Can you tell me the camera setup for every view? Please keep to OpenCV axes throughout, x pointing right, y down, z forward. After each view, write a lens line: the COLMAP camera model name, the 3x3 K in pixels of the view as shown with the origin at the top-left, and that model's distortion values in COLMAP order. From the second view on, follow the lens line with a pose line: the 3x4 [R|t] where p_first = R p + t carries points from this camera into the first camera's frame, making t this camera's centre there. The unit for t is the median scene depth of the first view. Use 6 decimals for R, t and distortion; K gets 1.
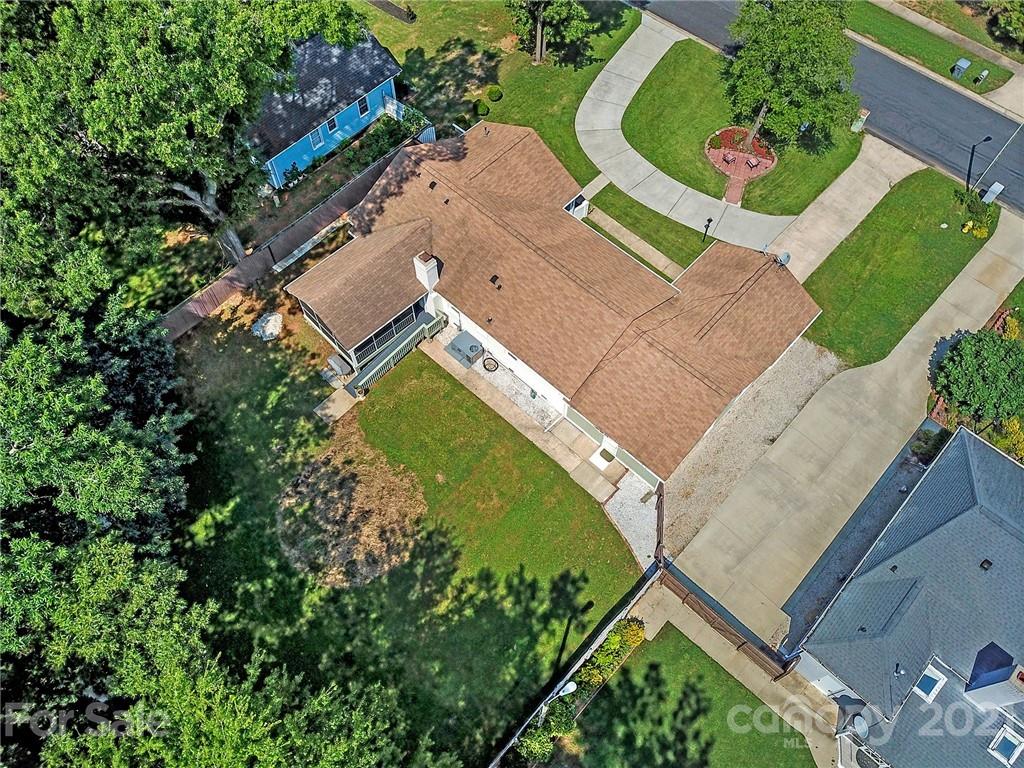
lens RADIAL K [[793.4, 0, 518.3], [0, 793.4, 383.8], [0, 0, 1]] dist [0.010230, -0.012628]
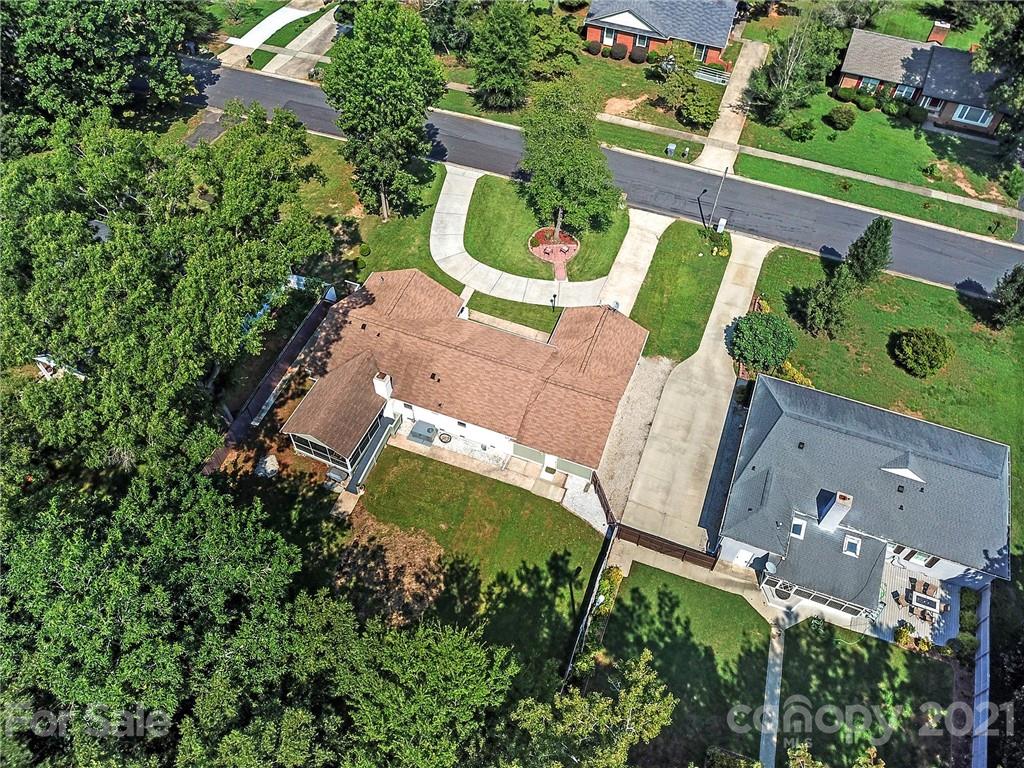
lens RADIAL K [[793.4, 0, 515.8], [0, 793.4, 384.4], [0, 0, 1]] dist [0.010230, -0.012628]
pose [[0.925692, -0.297627, 0.233479, -0.211648], [0.325088, 0.941514, -0.088711, 0.048567], [-0.193420, 0.158021, 0.968307, -0.345021]]
